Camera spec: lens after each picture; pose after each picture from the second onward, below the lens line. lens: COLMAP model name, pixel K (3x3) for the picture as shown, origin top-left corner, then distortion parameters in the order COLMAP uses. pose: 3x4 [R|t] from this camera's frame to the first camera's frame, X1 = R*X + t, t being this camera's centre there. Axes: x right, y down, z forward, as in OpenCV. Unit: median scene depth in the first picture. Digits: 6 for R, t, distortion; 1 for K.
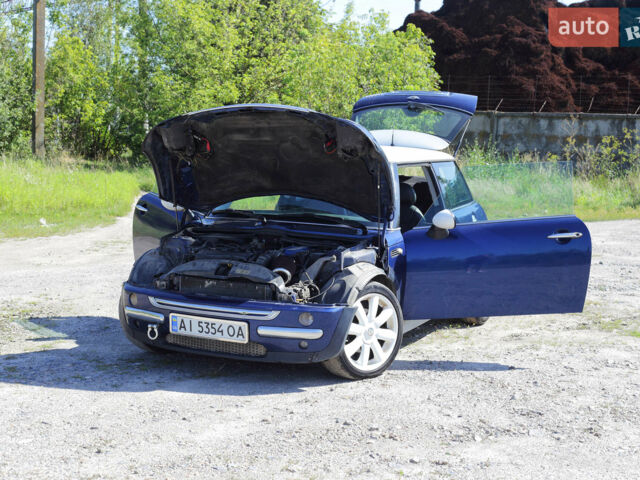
lens RADIAL K [[1027.8, 0, 320.0], [0, 1027.8, 240.0], [0, 0, 1]] dist [-0.078195, -0.105328]
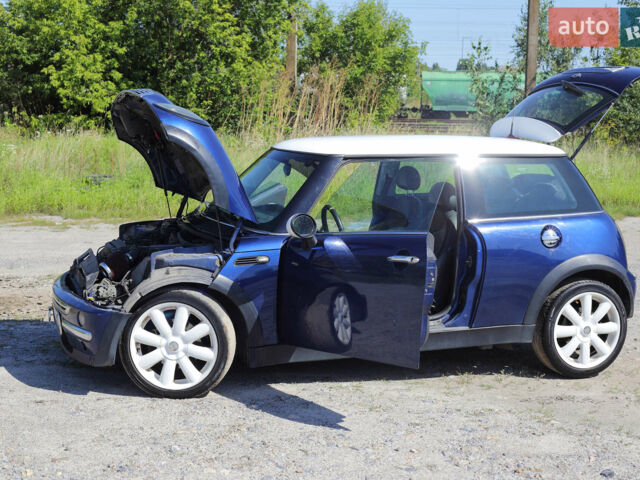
lens RADIAL K [[1027.8, 0, 320.0], [0, 1027.8, 240.0], [0, 0, 1]] dist [-0.078195, -0.105328]
pose [[0.691204, 0.077963, -0.718442, 0.754416], [-0.073686, 0.996585, 0.037254, -0.042590], [0.718893, 0.027189, 0.694589, 0.475942]]
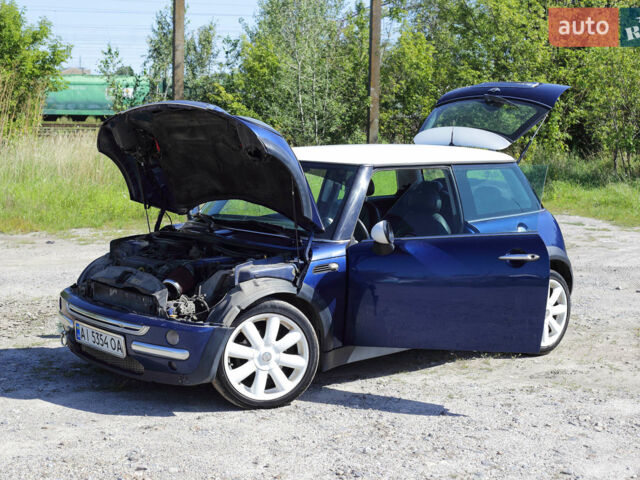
lens RADIAL K [[1027.8, 0, 320.0], [0, 1027.8, 240.0], [0, 0, 1]] dist [-0.078195, -0.105328]
pose [[0.922894, 0.037498, -0.383224, 0.424816], [-0.035480, 0.999294, 0.012337, -0.023608], [0.383416, 0.002210, 0.923573, 0.198690]]
